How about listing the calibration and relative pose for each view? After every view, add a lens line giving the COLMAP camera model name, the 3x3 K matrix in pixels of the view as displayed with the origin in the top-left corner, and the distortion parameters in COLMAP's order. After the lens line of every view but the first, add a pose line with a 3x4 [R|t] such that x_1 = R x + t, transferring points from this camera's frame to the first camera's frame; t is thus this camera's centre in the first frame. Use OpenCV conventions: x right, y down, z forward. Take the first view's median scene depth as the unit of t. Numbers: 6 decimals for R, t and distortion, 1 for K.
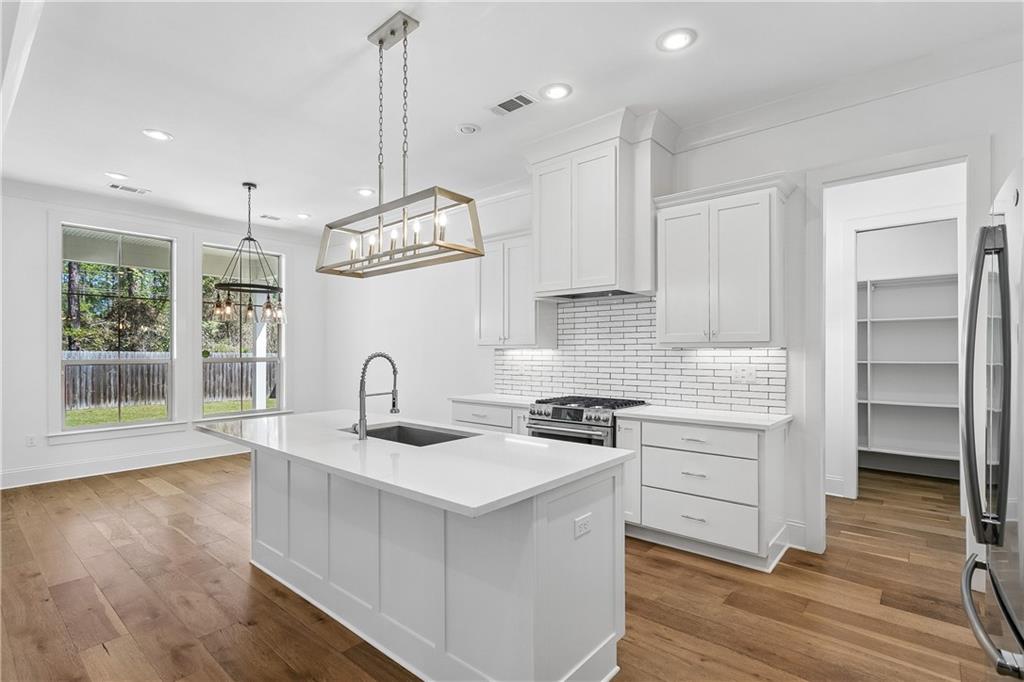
lens RADIAL K [[487.1, 0, 511.4], [0, 487.1, 350.9], [0, 0, 1]] dist [0.002774, 0.000147]
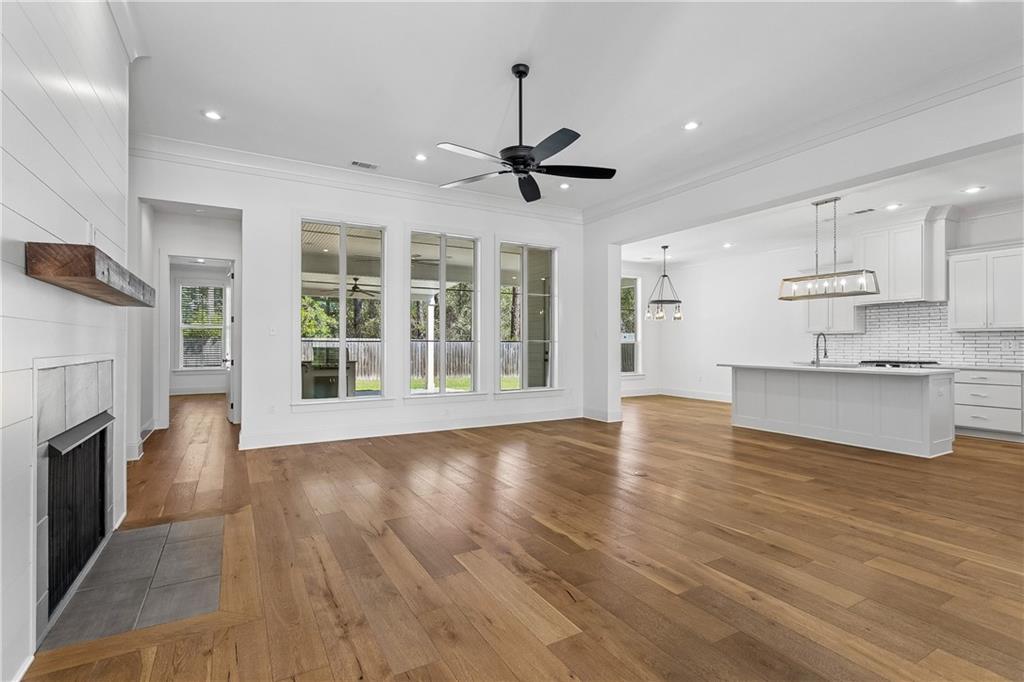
lens RADIAL K [[487.1, 0, 512.2], [0, 487.1, 338.9], [0, 0, 1]] dist [0.002774, 0.000147]
pose [[0.940214, 0.000540, -0.340585, -0.549914], [-0.004763, 0.999922, -0.011563, 0.042794], [0.340552, 0.012494, 0.940143, -1.133671]]
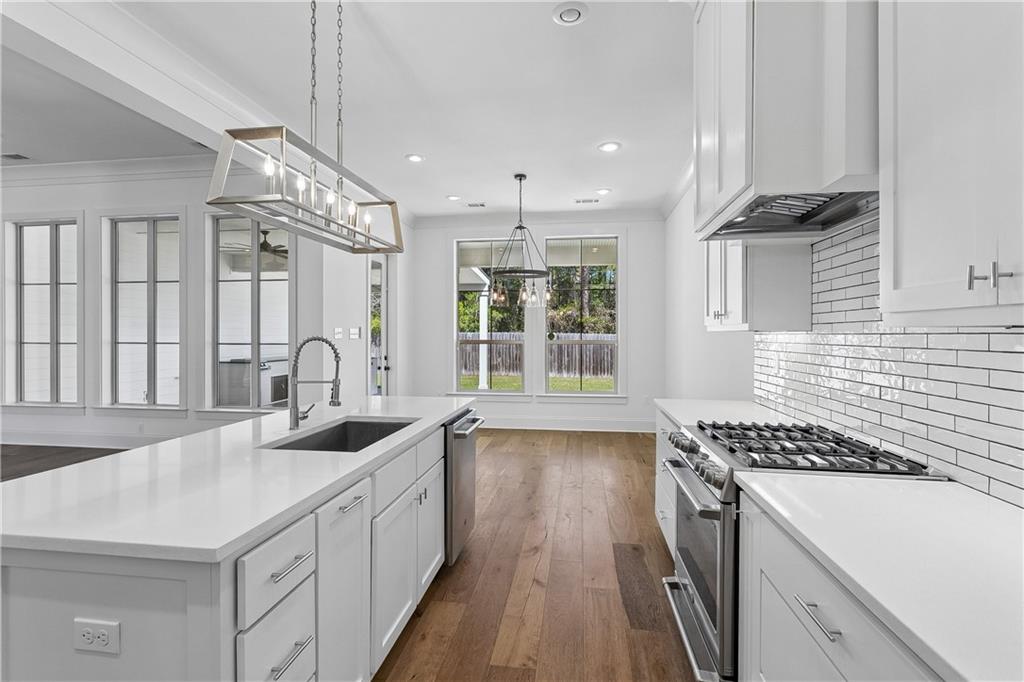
lens RADIAL K [[487.1, 0, 509.4], [0, 487.1, 335.0], [0, 0, 1]] dist [0.002774, 0.000147]
pose [[0.528274, 0.004912, -0.849060, 0.428923], [-0.002432, 0.999988, 0.004272, -0.001491], [0.849071, -0.000192, 0.528279, 0.523205]]
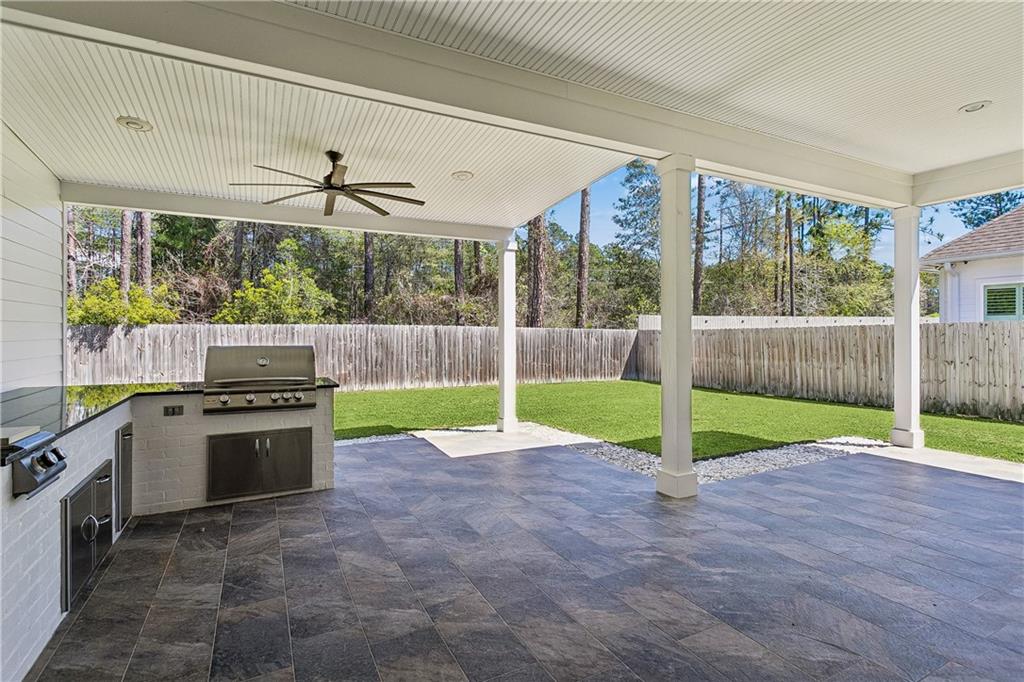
lens RADIAL K [[487.1, 0, 511.1], [0, 487.1, 333.9], [0, 0, 1]] dist [0.002774, 0.000147]
pose [[0.931895, -0.003618, -0.362711, -1.710257], [0.003316, 0.999993, -0.001454, 0.061087], [0.362714, 0.000152, 0.931900, 0.417972]]
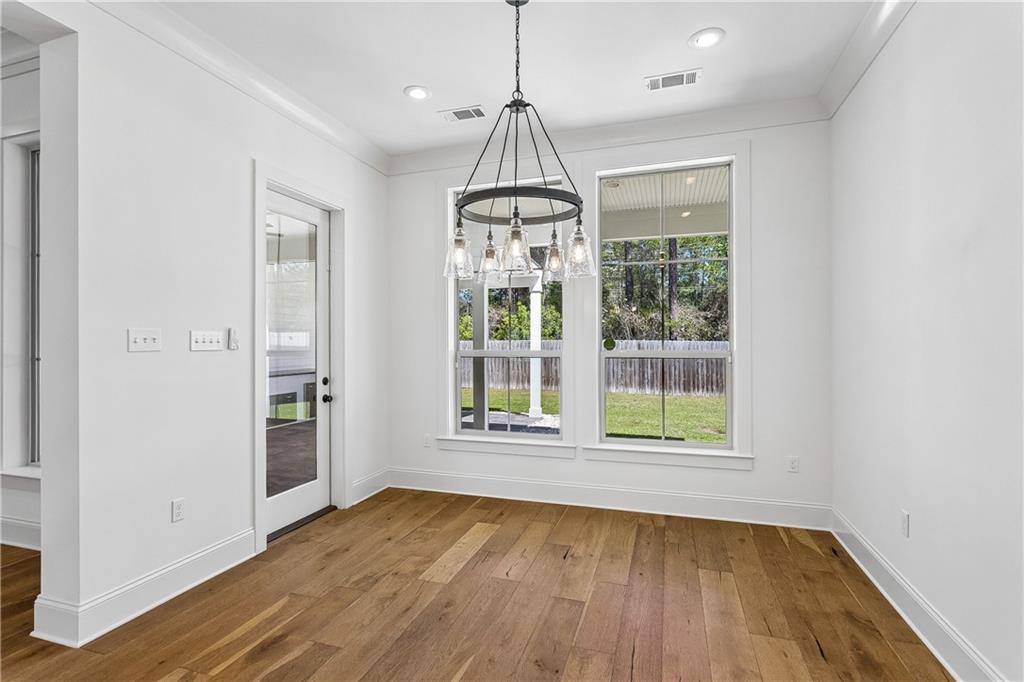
lens RADIAL K [[487.1, 0, 506.9], [0, 487.1, 340.1], [0, 0, 1]] dist [0.002774, 0.000147]
pose [[0.371034, -0.002464, -0.928616, -0.122361], [0.001879, 0.999996, -0.001902, 0.002078], [0.928617, -0.001039, 0.371037, 1.007247]]
